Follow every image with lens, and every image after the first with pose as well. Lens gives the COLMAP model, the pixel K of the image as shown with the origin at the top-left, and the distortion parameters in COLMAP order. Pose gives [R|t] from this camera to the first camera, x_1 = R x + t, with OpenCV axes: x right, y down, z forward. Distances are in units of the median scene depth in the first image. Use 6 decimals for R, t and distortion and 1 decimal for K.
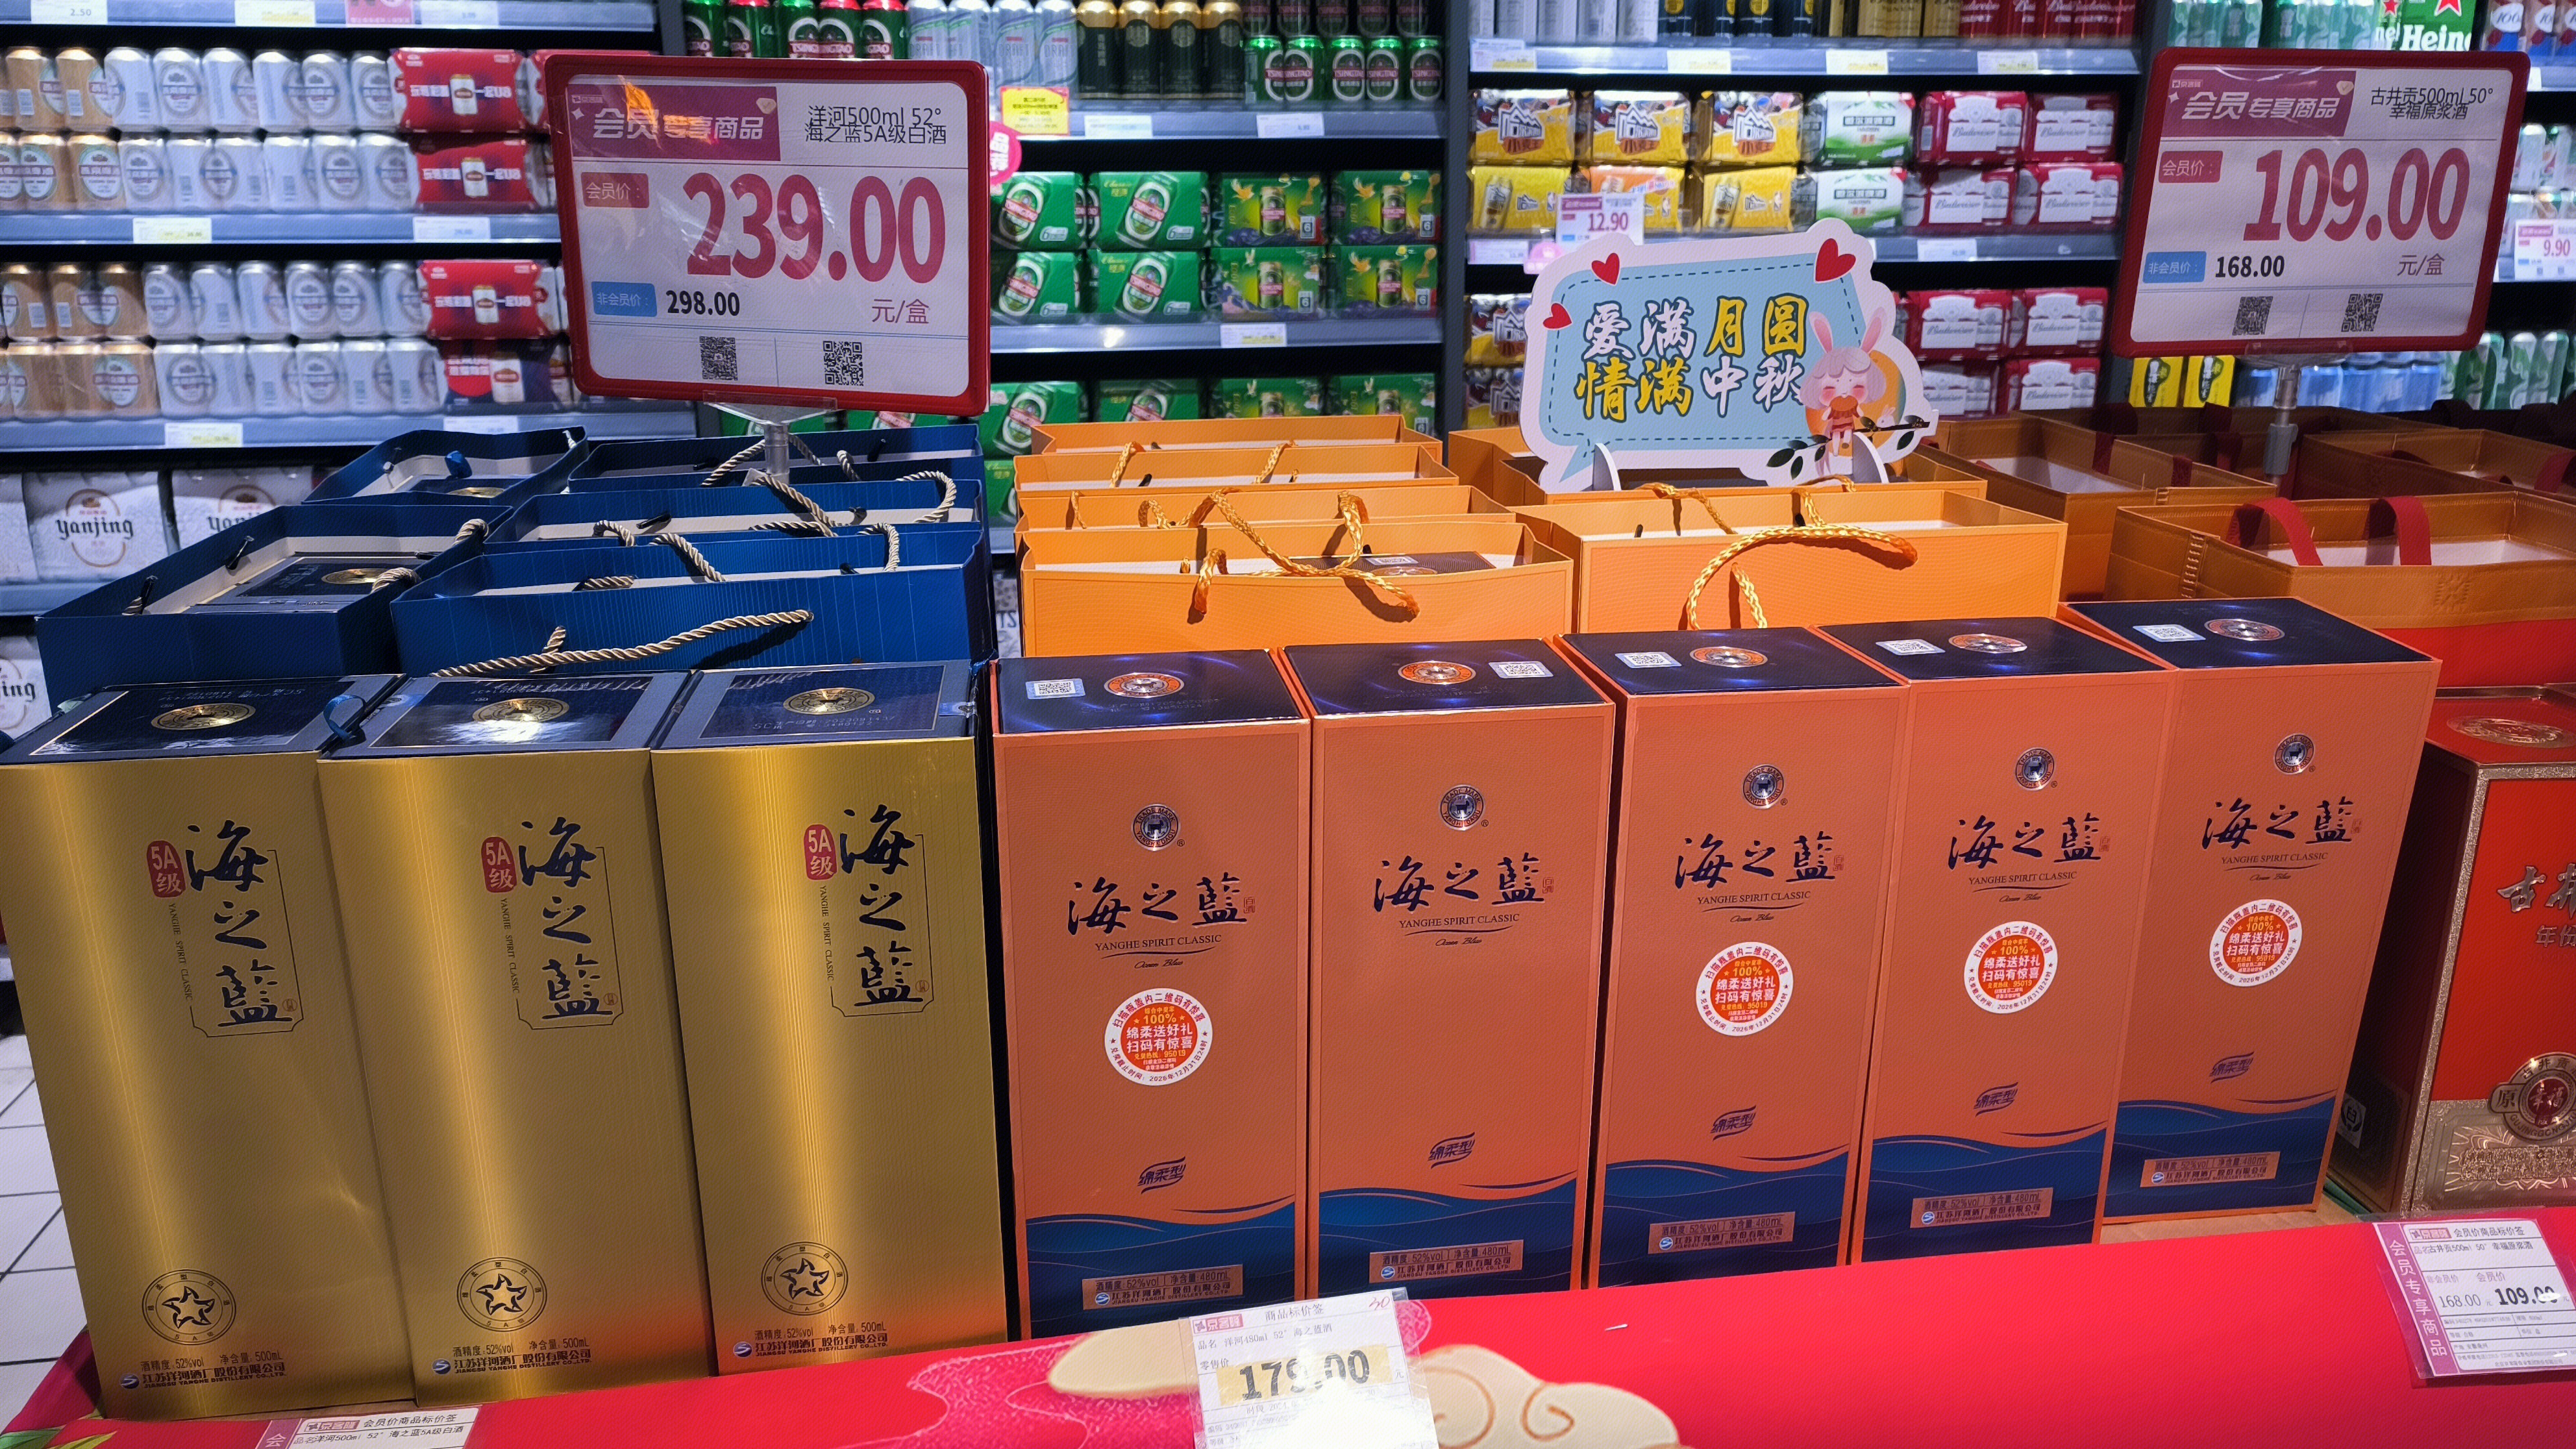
lens RADIAL K [[1906.6, 0, 1273.7], [0, 1906.6, 705.3], [0, 0, 1]] dist [0.010674, -0.003156]
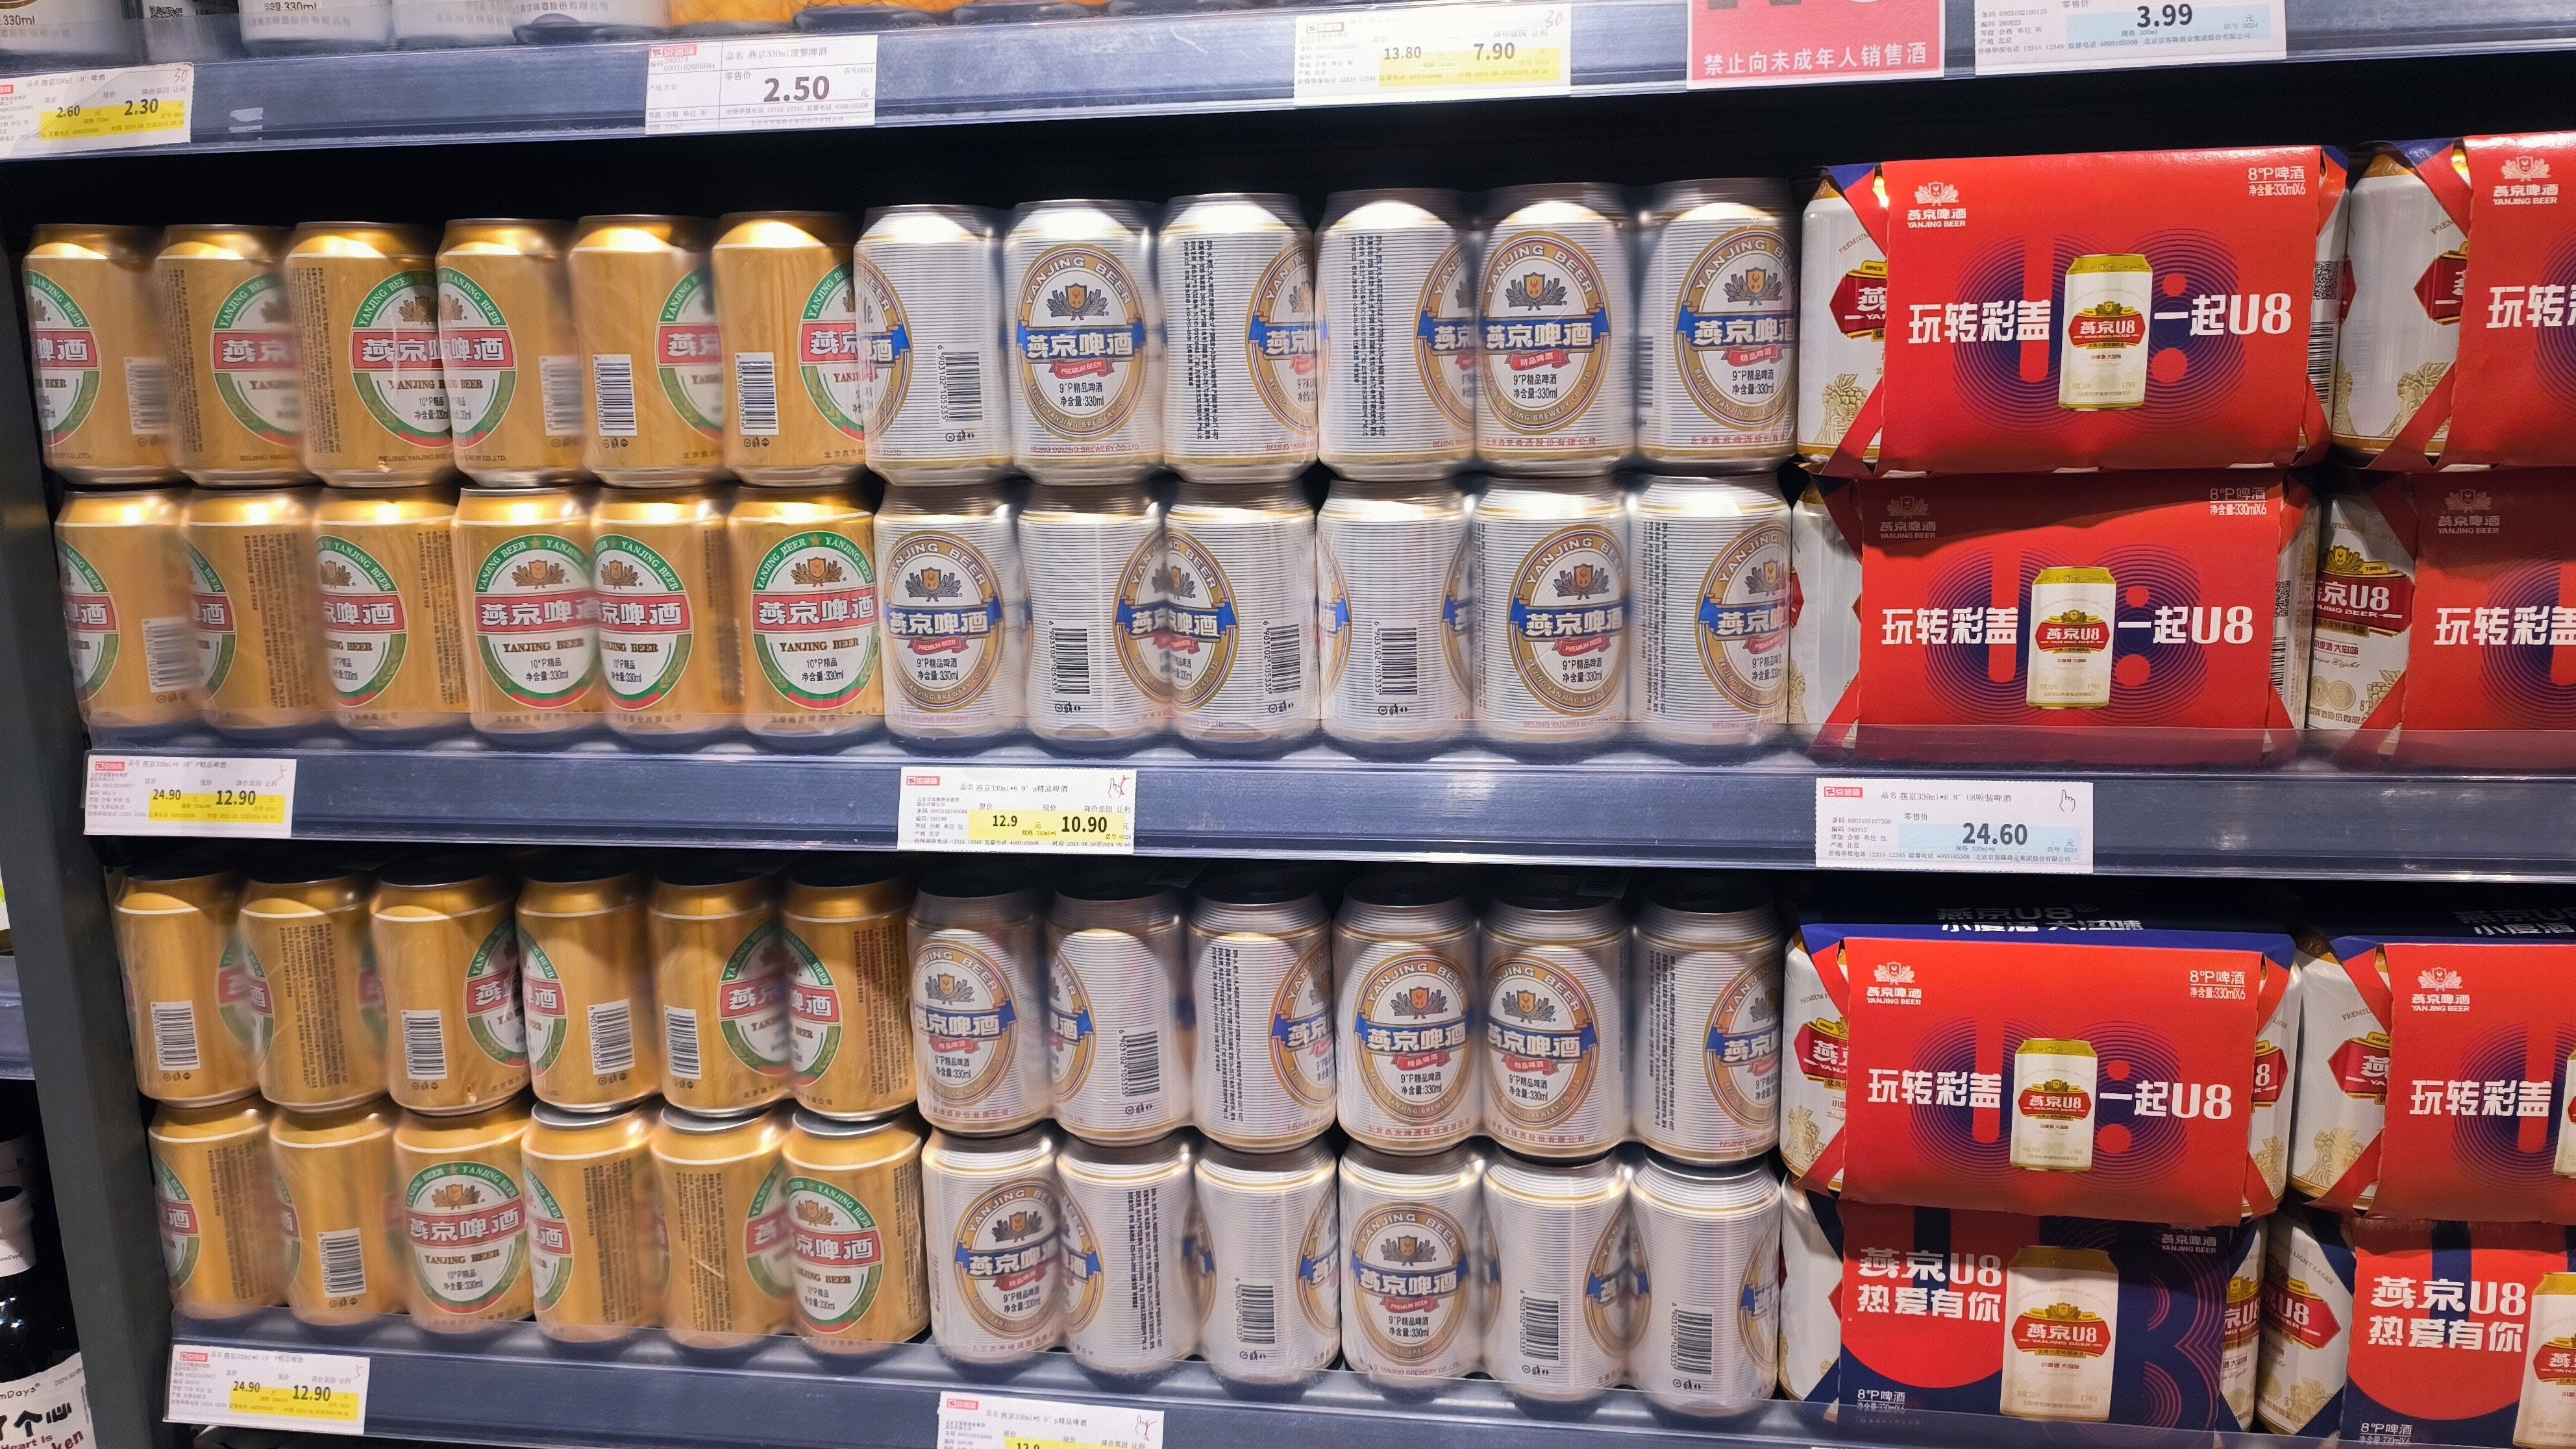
lens RADIAL K [[1906.6, 0, 1291.6], [0, 1906.6, 731.1], [0, 0, 1]] dist [0.010674, -0.003156]
pose [[0.950670, 0.042196, -0.307319, -0.438267], [-0.062350, 0.996479, -0.056054, -0.242420], [0.303872, 0.072451, 0.949954, 0.721746]]
